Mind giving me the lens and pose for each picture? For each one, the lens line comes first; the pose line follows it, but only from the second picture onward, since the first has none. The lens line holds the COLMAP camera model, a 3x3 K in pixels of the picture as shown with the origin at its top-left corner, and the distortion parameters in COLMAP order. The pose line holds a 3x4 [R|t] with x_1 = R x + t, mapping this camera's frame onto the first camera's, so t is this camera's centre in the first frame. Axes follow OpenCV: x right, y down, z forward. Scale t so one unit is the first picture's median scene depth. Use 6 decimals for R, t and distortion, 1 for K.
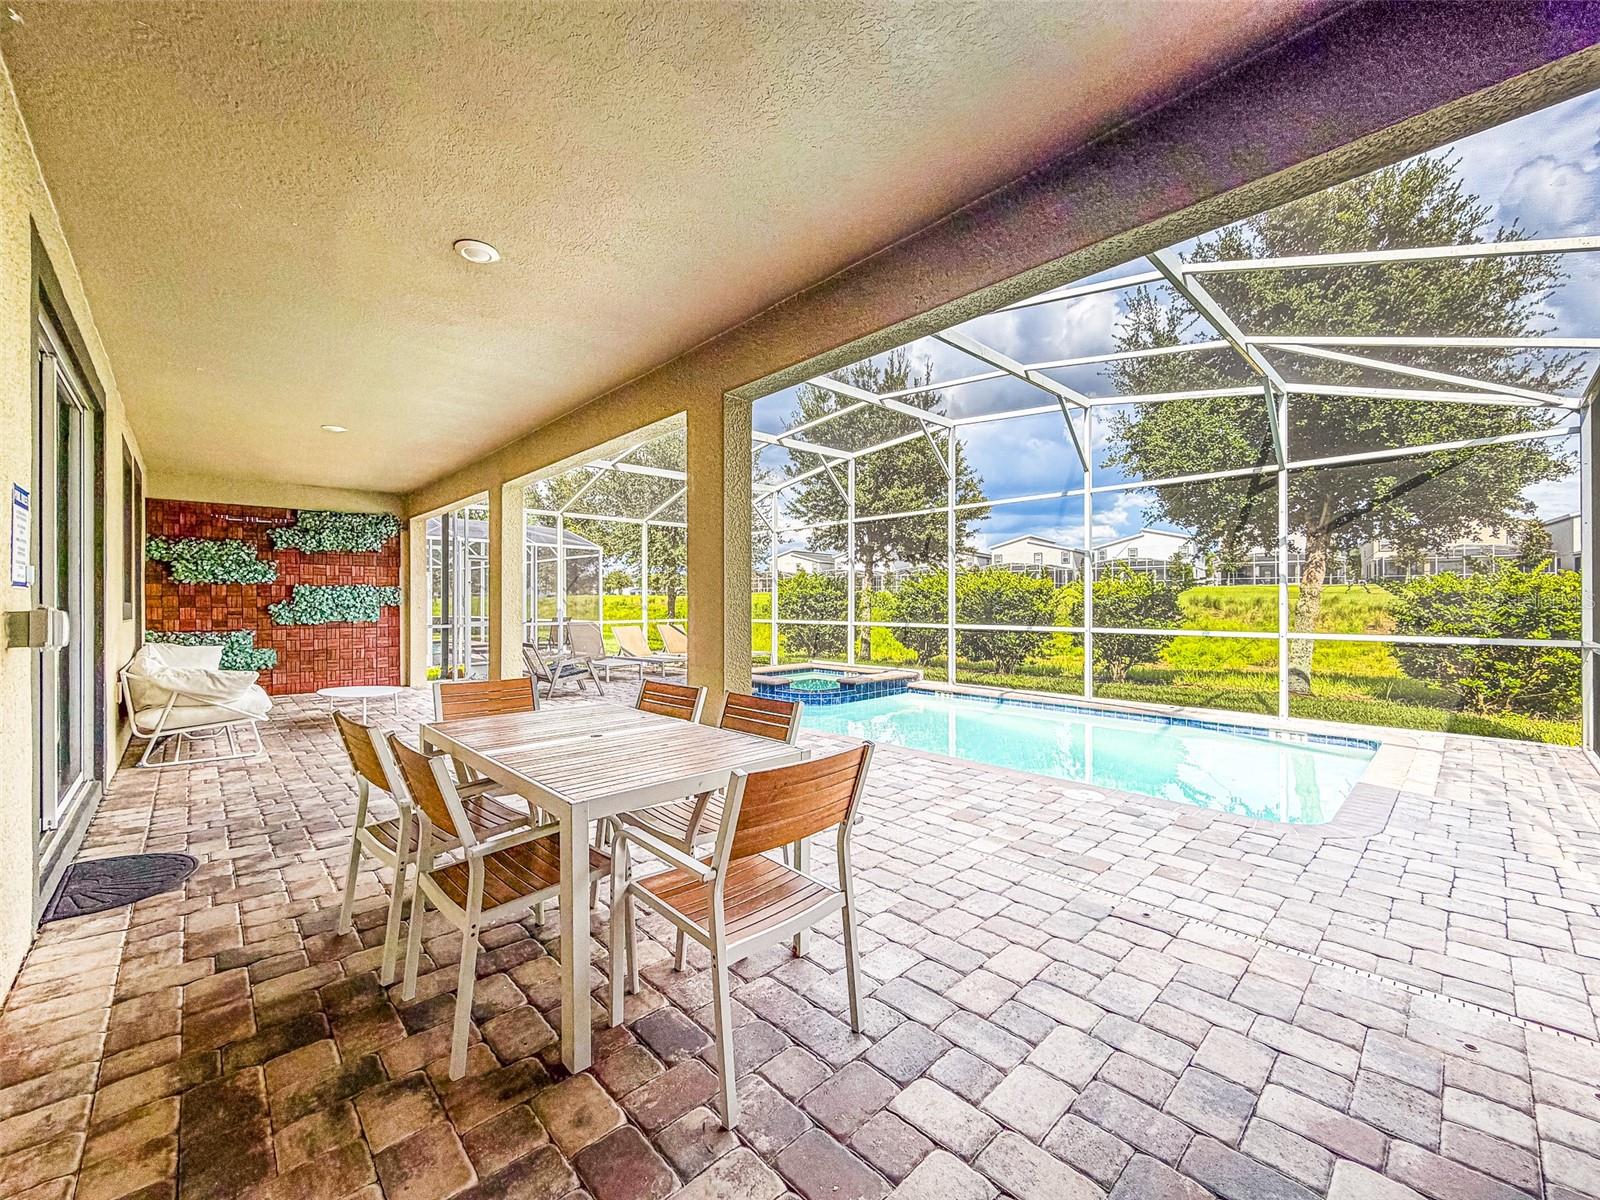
lens RADIAL K [[645.5, 0, 794.7], [0, 645.5, 603.2], [0, 0, 1]] dist [-0.002599, 0.000234]
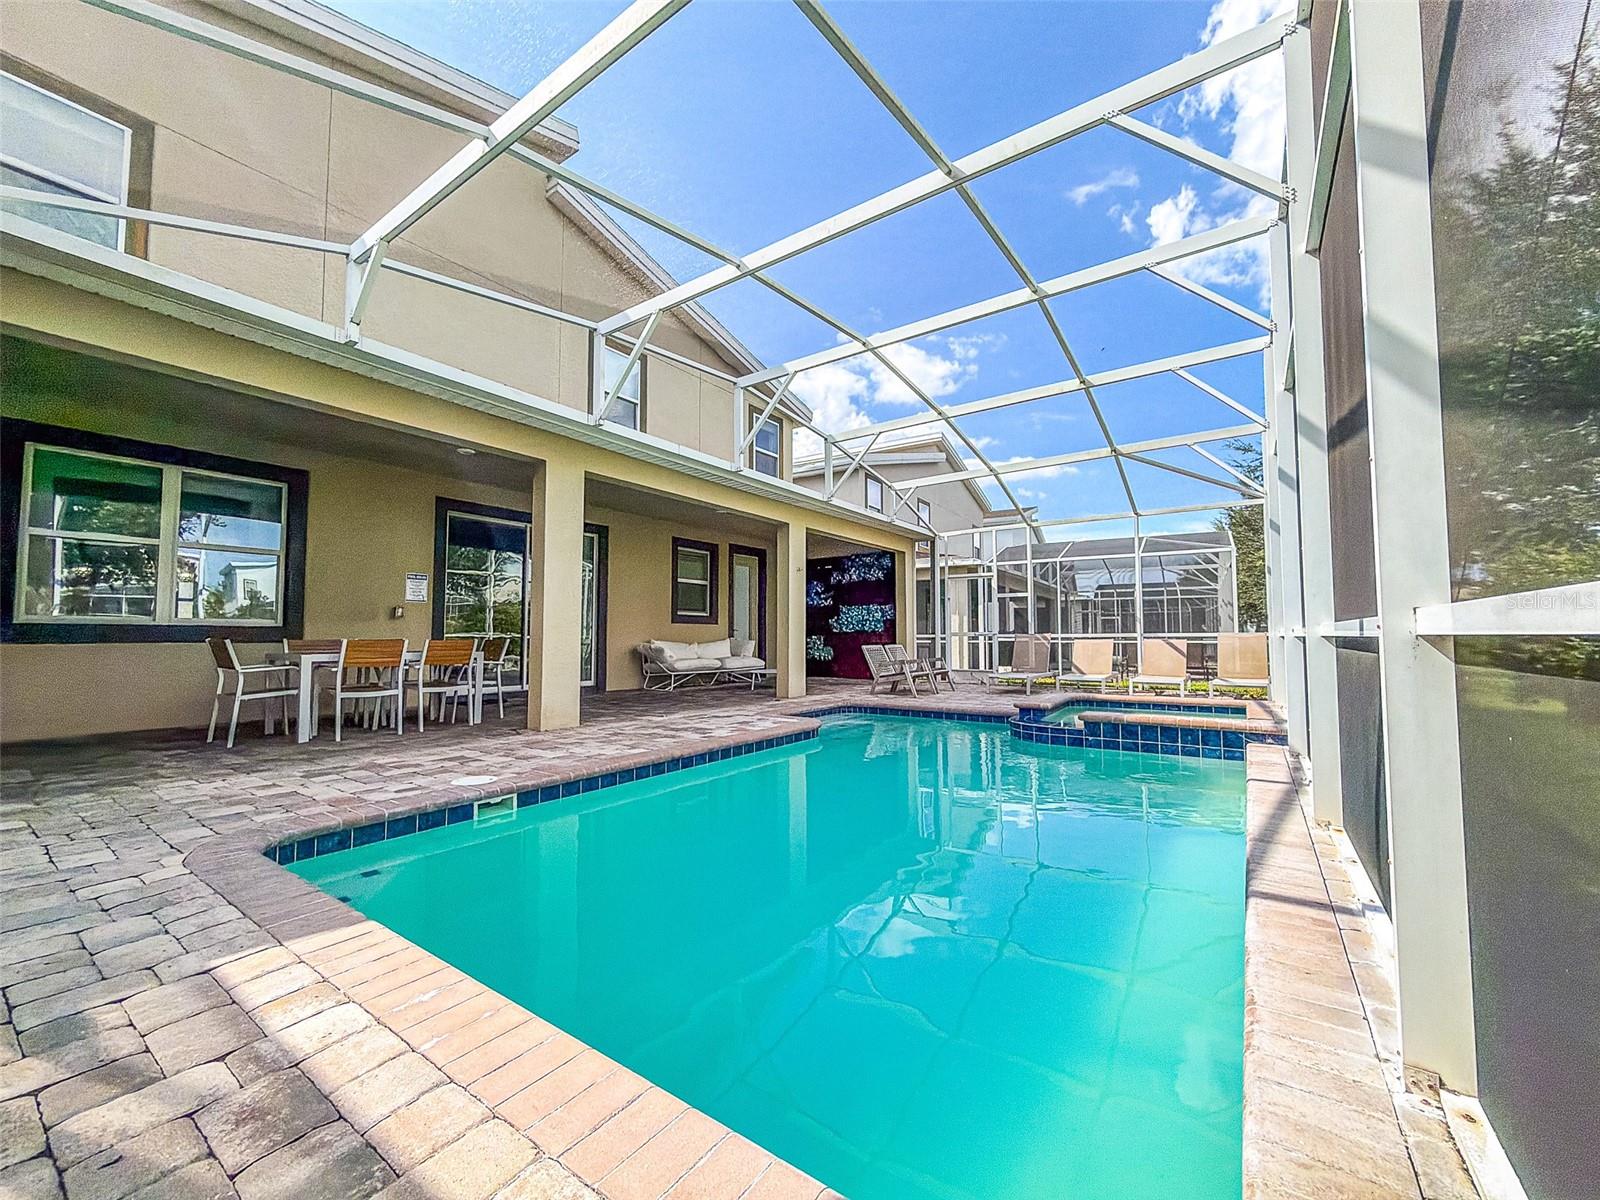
lens RADIAL K [[645.5, 0, 797.8], [0, 645.5, 599.4], [0, 0, 1]] dist [-0.002599, 0.000234]
pose [[0.203324, -0.055452, -0.977540, 0.703817], [0.001197, 0.998408, -0.056386, 0.041713], [0.979111, 0.010295, 0.203067, 0.600448]]
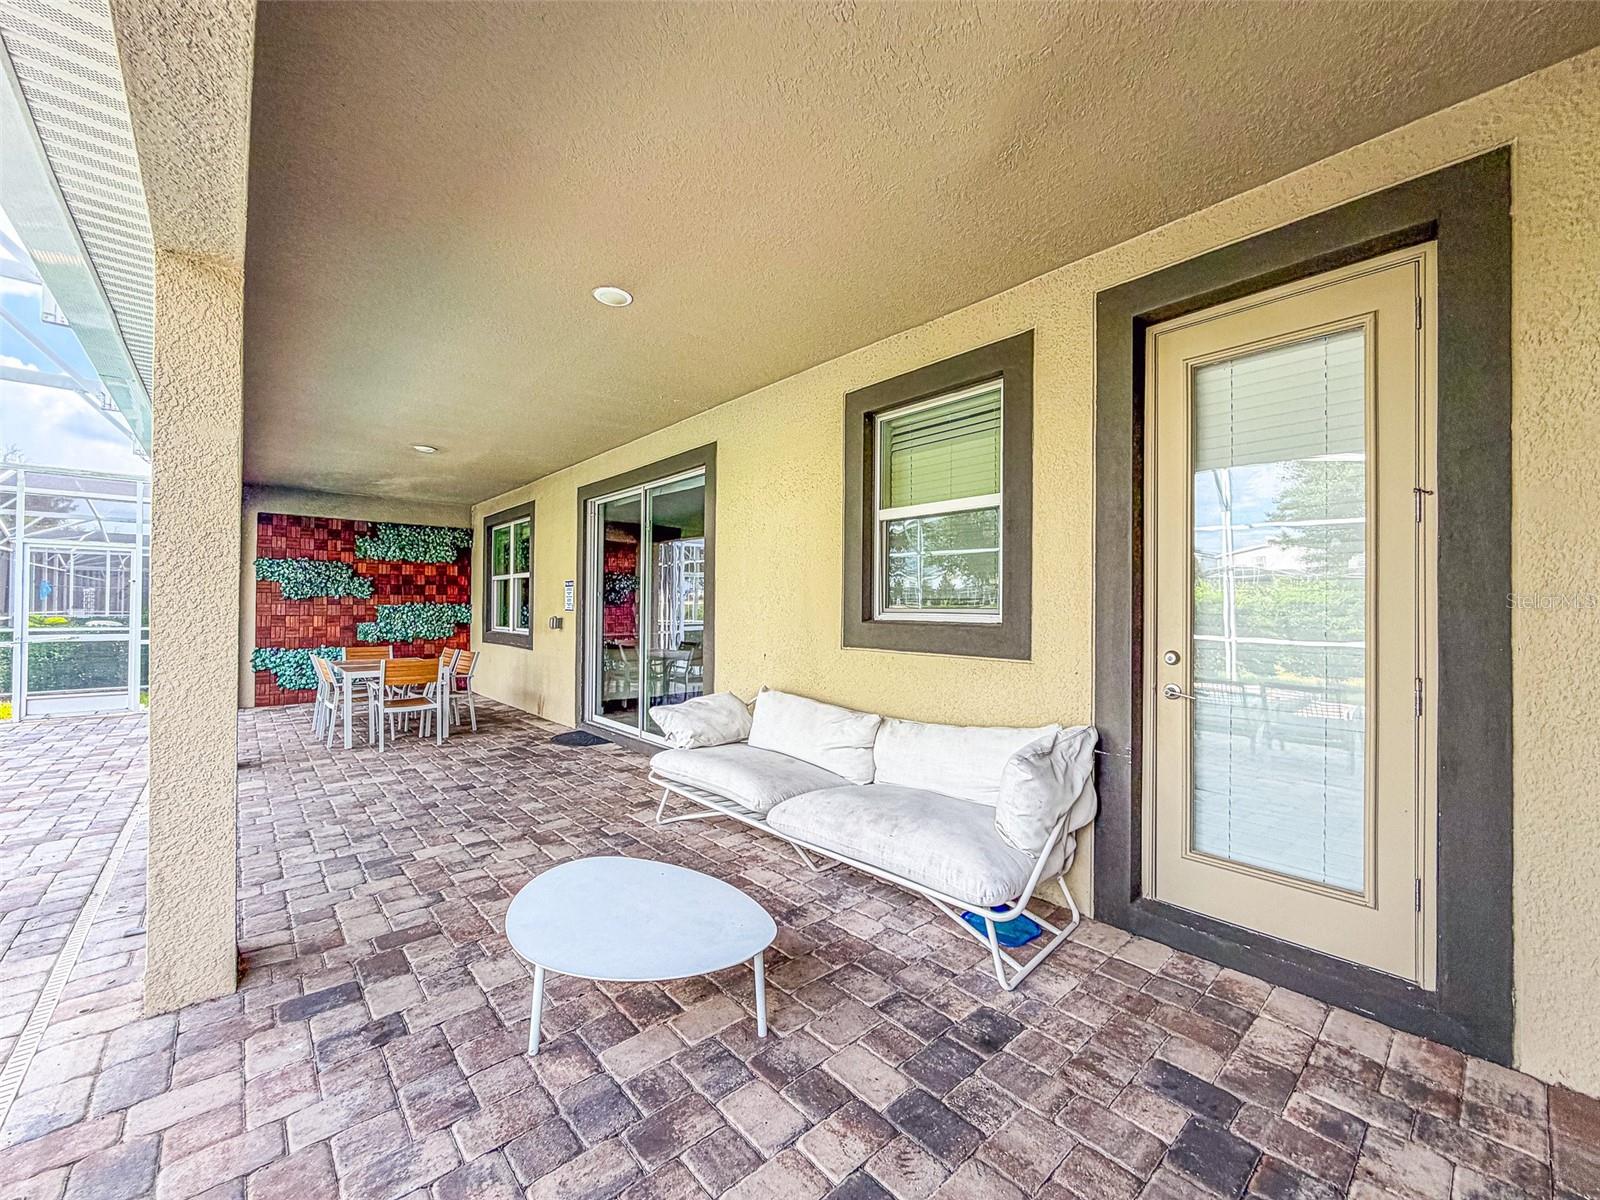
lens RADIAL K [[645.5, 0, 798.8], [0, 645.5, 601.9], [0, 0, 1]] dist [-0.002599, 0.000234]
pose [[-0.999750, -0.009863, 0.020080, -0.601940], [-0.010070, 0.999897, -0.010205, -0.011746], [-0.019977, -0.010405, -0.999746, 1.063216]]
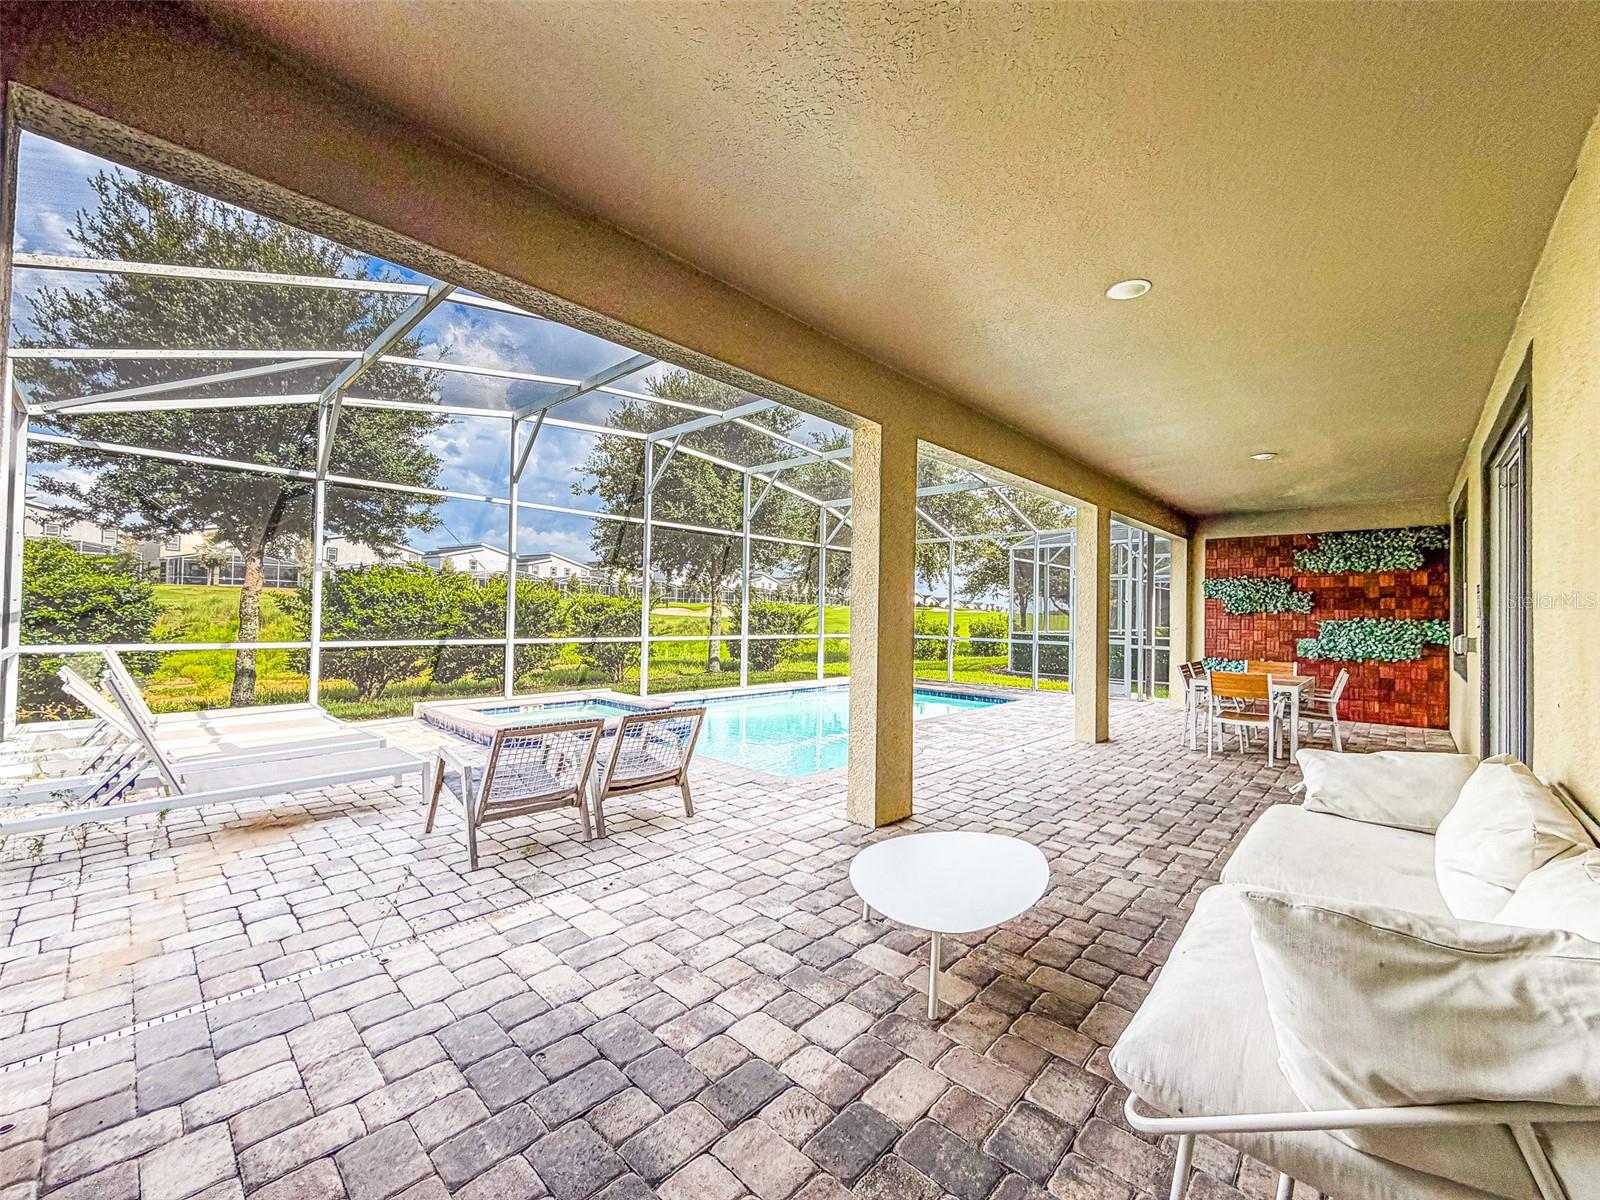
lens RADIAL K [[645.5, 0, 797.2], [0, 645.5, 597.2], [0, 0, 1]] dist [-0.002599, 0.000234]
pose [[-0.058591, 0.021797, 0.998044, -0.849825], [-0.016857, 0.999597, -0.022820, -0.009812], [-0.998140, -0.018161, -0.058200, 0.882190]]
